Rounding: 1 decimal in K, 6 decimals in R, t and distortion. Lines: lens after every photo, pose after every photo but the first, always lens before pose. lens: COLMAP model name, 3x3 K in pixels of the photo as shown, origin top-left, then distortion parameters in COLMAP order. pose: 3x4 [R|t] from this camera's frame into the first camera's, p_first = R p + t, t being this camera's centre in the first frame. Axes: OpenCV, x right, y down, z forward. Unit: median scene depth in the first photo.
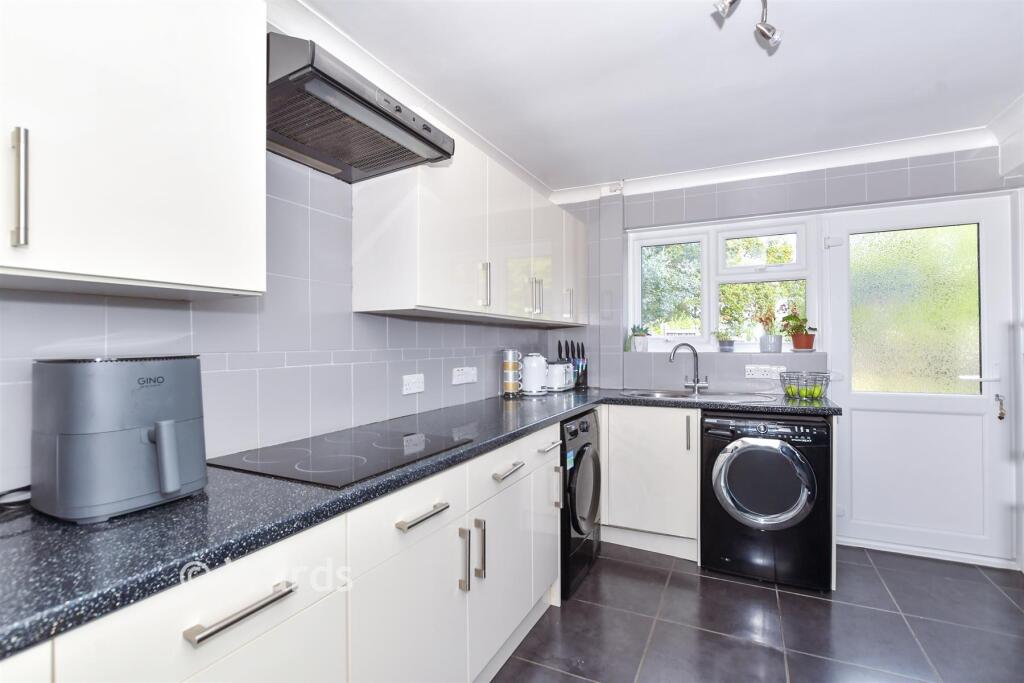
lens RADIAL K [[476.1, 0, 512.0], [0, 476.1, 341.5], [0, 0, 1]] dist [-0.021831, 0.000031]
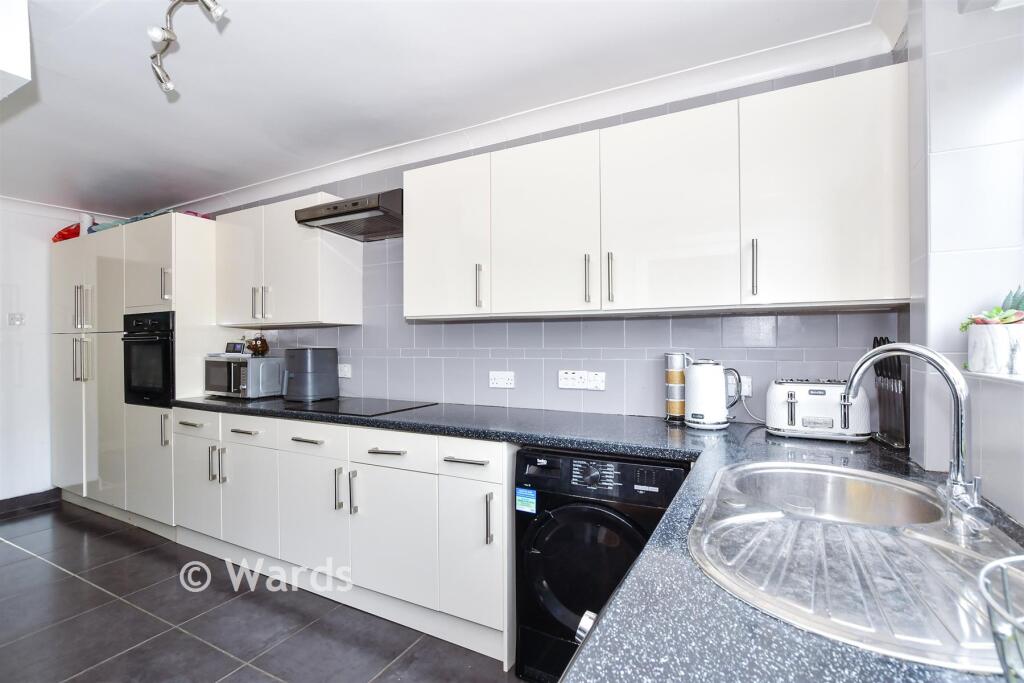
lens RADIAL K [[476.1, 0, 512.0], [0, 476.1, 341.5], [0, 0, 1]] dist [-0.021831, 0.000031]
pose [[-0.042581, 0.008749, -0.999055, 0.803018], [0.009727, 0.999918, 0.008342, -0.008464], [0.999046, -0.009363, -0.042662, 0.946409]]
